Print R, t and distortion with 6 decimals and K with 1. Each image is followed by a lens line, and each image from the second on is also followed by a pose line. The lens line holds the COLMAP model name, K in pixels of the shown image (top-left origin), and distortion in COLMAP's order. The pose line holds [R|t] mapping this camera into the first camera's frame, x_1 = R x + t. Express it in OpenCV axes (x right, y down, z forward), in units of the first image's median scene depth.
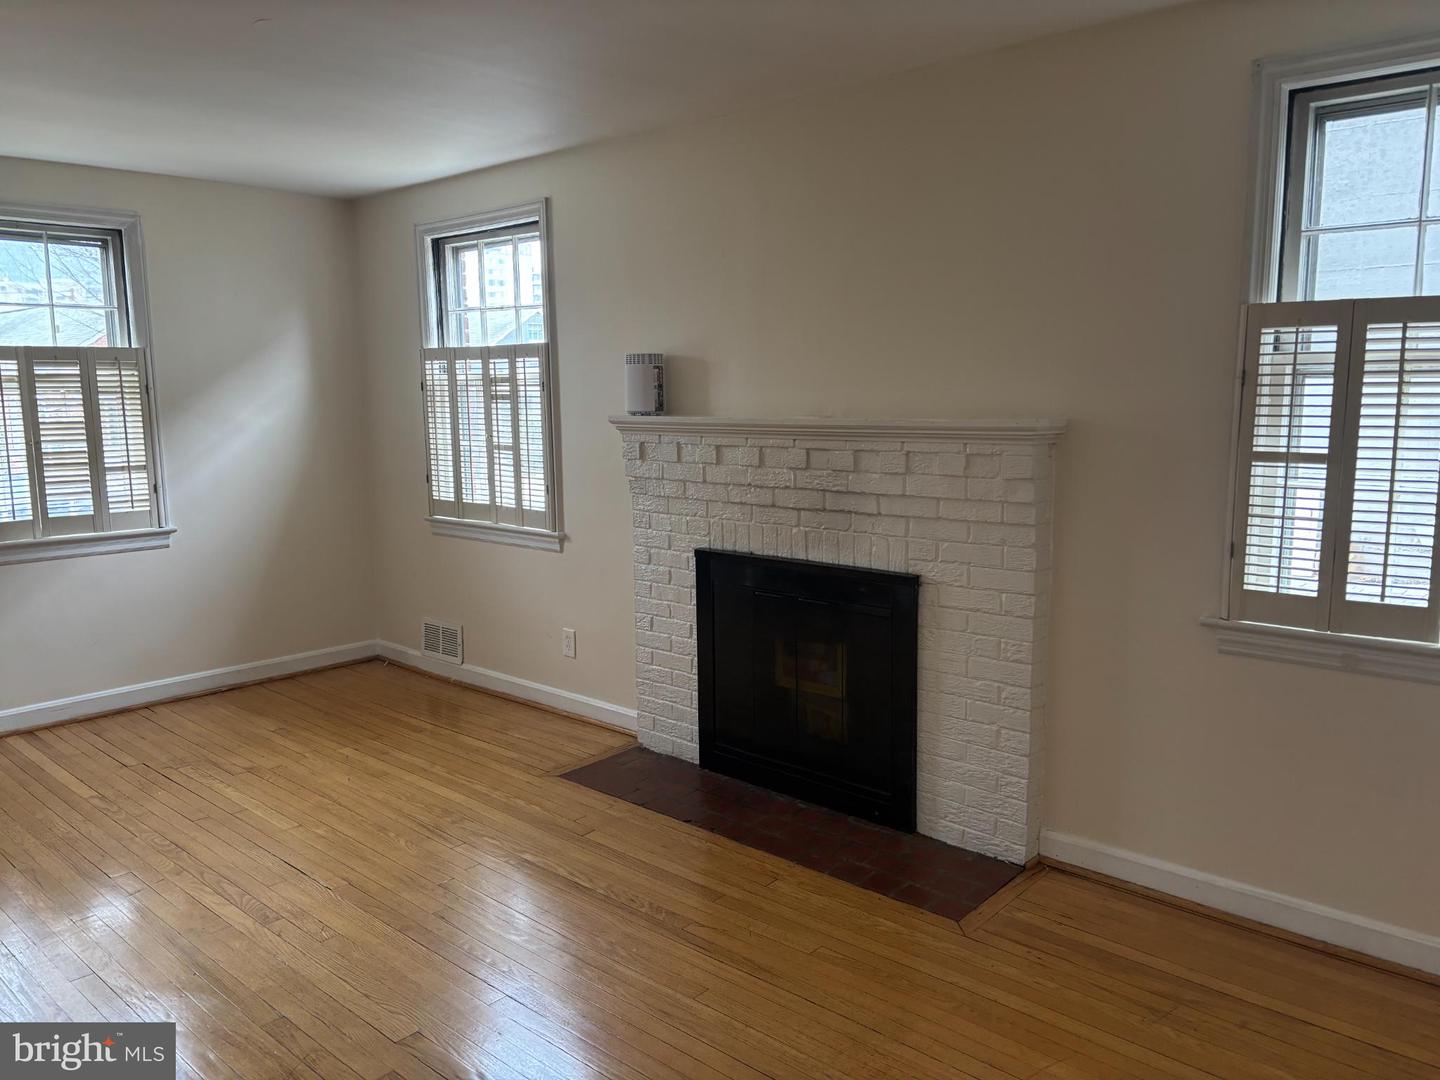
lens RADIAL K [[1071.2, 0, 718.3], [0, 1071.2, 544.4], [0, 0, 1]] dist [0.049650, -0.052460]
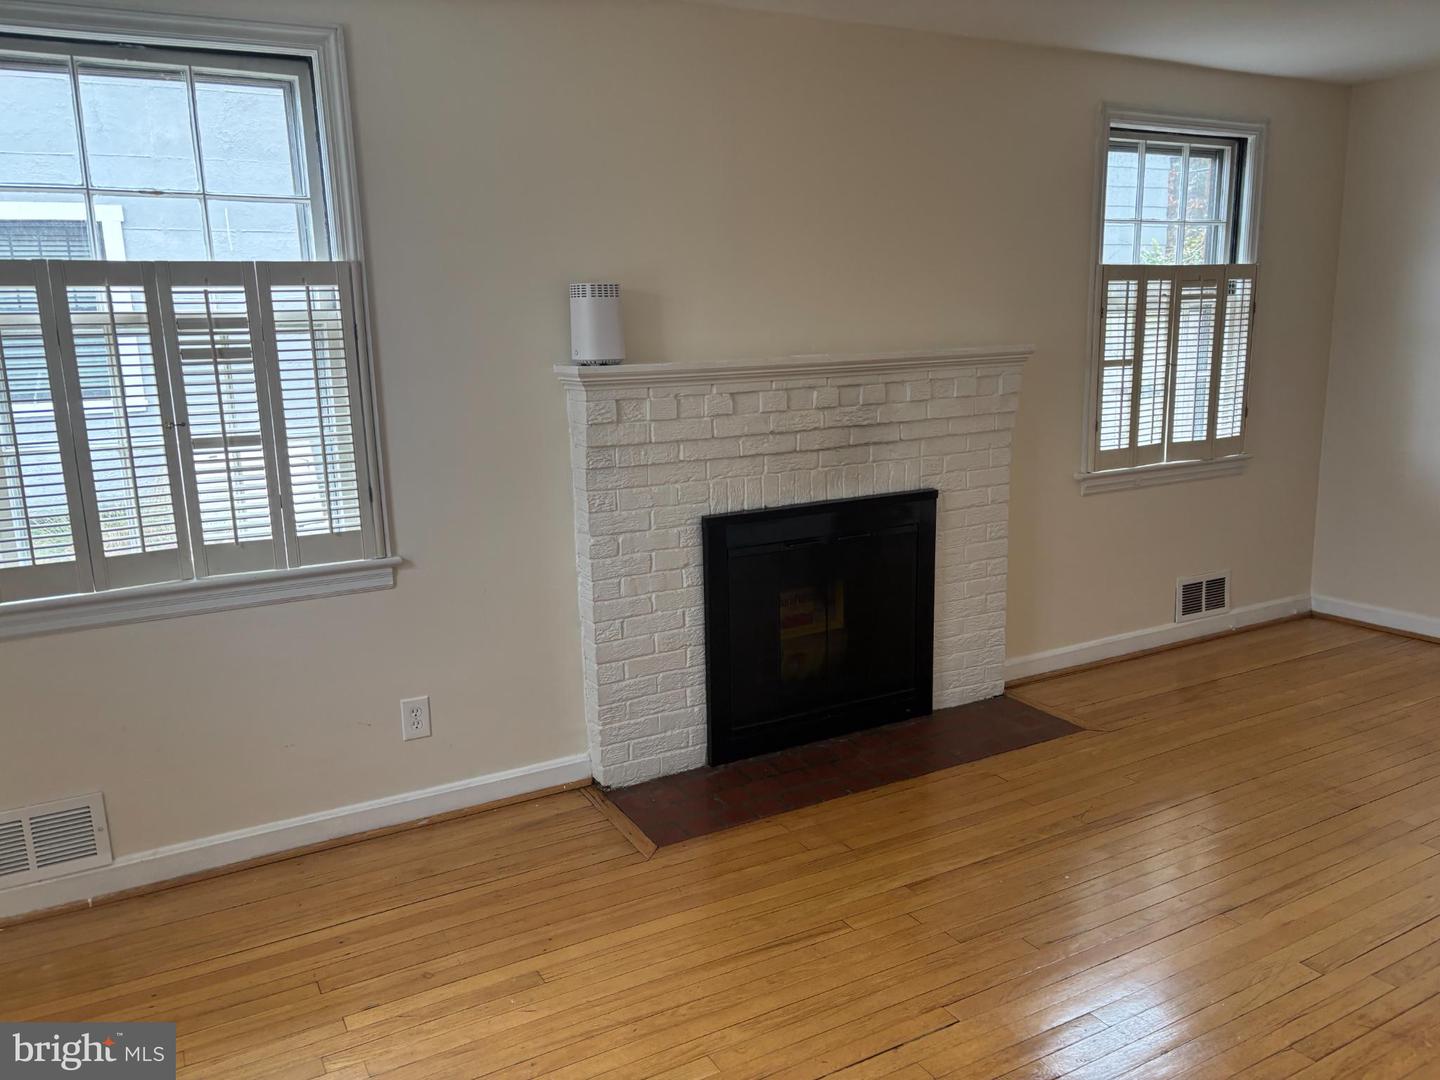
lens RADIAL K [[1071.2, 0, 720.0], [0, 1071.2, 543.6], [0, 0, 1]] dist [0.049650, -0.052460]
pose [[0.333929, -0.186098, 0.924045, -0.822070], [0.161343, 0.977134, 0.138484, -0.093170], [-0.928687, 0.102845, 0.356318, 0.694249]]
